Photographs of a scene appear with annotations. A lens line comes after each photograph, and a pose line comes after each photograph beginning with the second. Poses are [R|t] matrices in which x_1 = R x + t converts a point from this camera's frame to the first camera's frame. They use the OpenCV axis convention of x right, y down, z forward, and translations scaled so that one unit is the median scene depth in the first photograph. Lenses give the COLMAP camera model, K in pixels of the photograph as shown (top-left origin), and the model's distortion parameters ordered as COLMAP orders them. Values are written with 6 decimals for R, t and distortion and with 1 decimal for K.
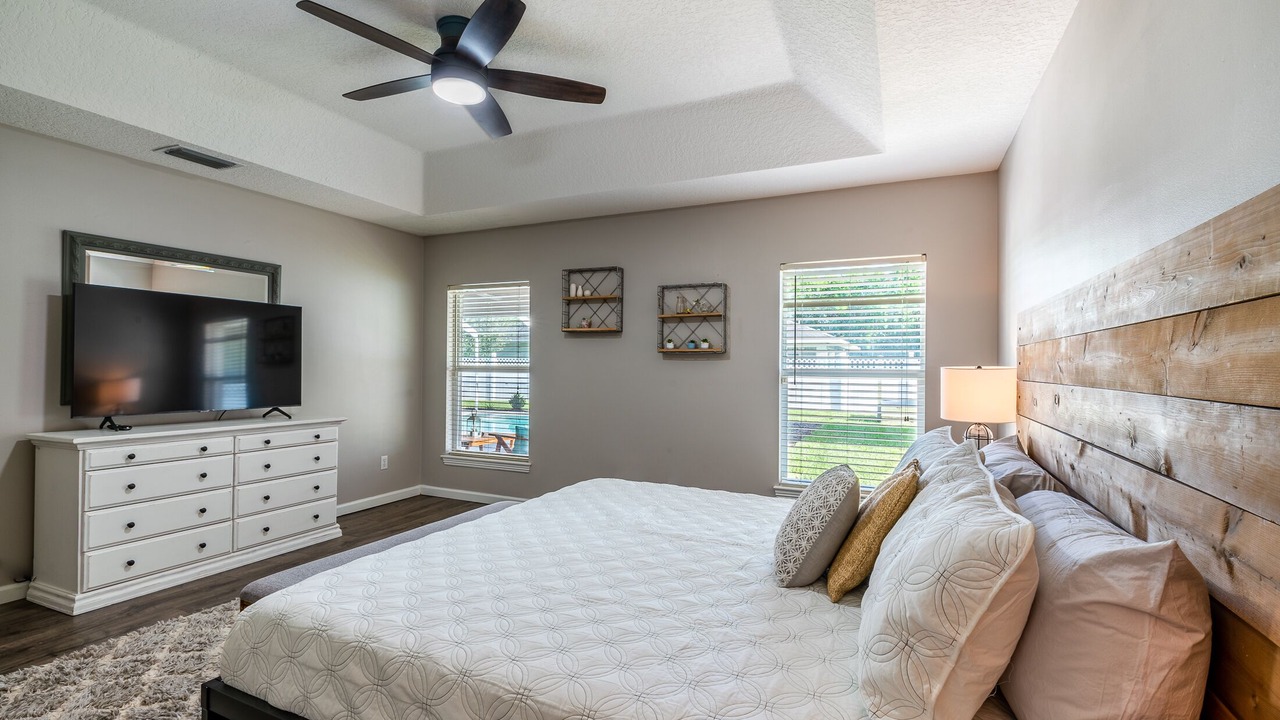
lens RADIAL K [[584.4, 0, 633.1], [0, 584.4, 362.7], [0, 0, 1]] dist [0.000118, -0.000568]
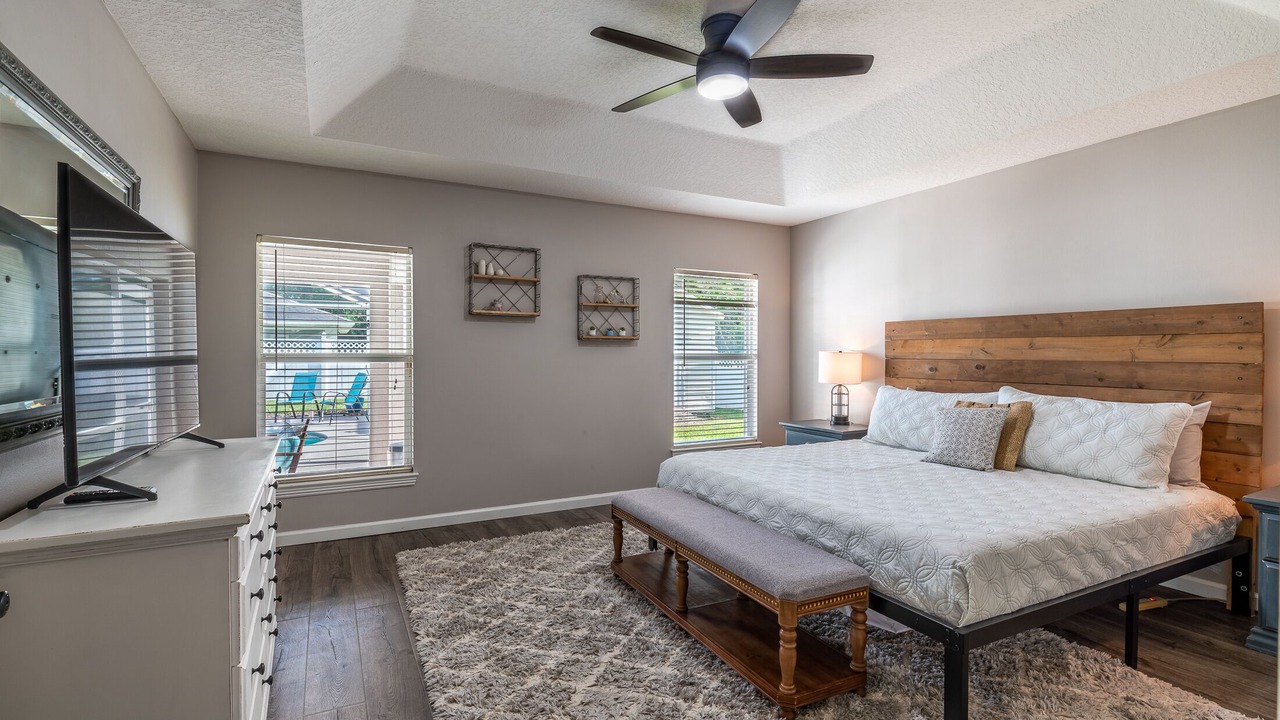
lens RADIAL K [[584.4, 0, 632.9], [0, 584.4, 359.4], [0, 0, 1]] dist [0.000118, -0.000568]
pose [[0.601025, -0.016203, 0.799066, -0.698683], [-0.001043, 0.999778, 0.021058, -0.003119], [-0.799230, -0.013490, 0.600874, 0.293612]]
